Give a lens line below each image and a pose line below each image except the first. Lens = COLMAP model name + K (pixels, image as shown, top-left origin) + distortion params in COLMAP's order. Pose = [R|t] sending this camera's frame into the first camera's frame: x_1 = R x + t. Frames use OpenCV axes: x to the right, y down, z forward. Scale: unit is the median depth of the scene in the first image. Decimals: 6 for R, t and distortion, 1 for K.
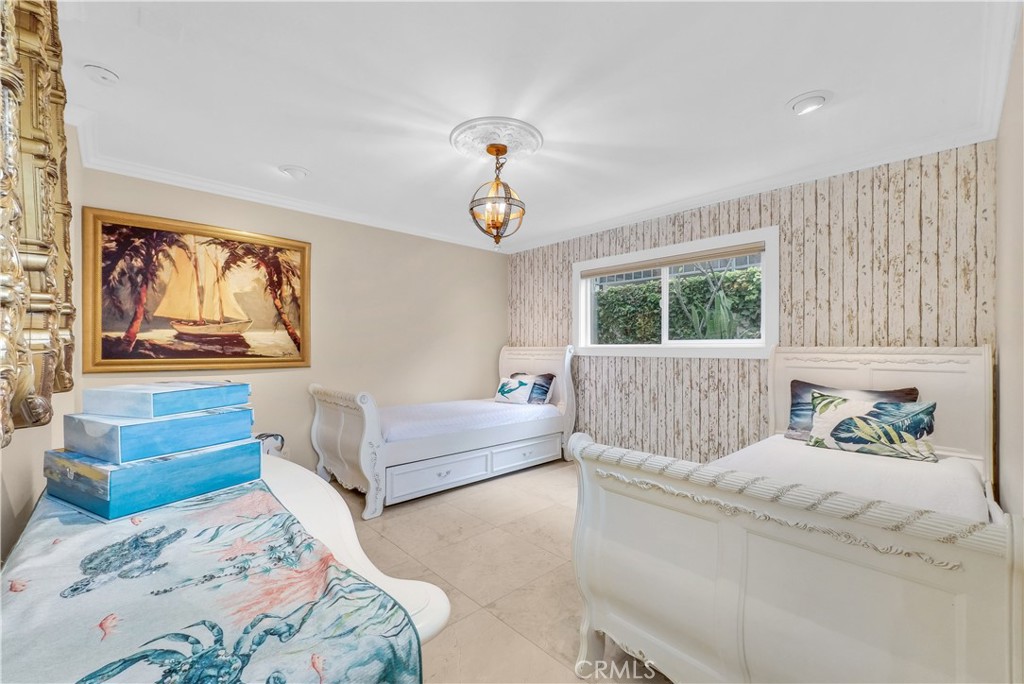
lens RADIAL K [[418.8, 0, 506.6], [0, 418.8, 346.4], [0, 0, 1]] dist [-0.000771, 0.000436]
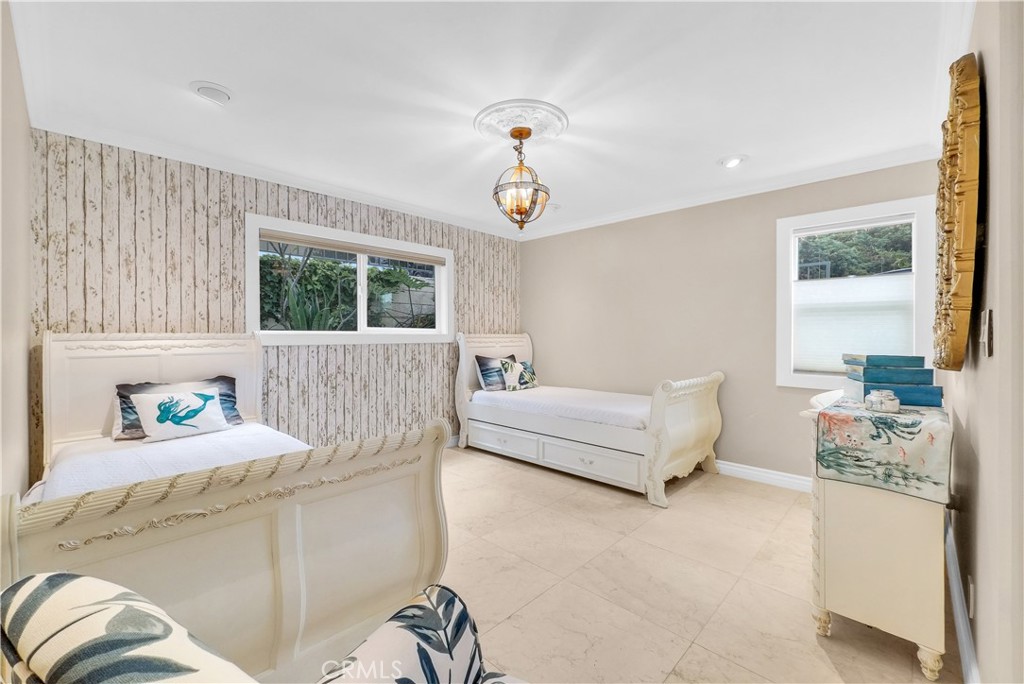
lens RADIAL K [[418.8, 0, 506.5], [0, 418.8, 337.7], [0, 0, 1]] dist [-0.000771, 0.000436]
pose [[-0.054866, -0.012469, 0.998416, -0.634930], [-0.006478, 0.999905, 0.012131, -0.004363], [-0.998473, -0.005802, -0.054942, 0.699080]]
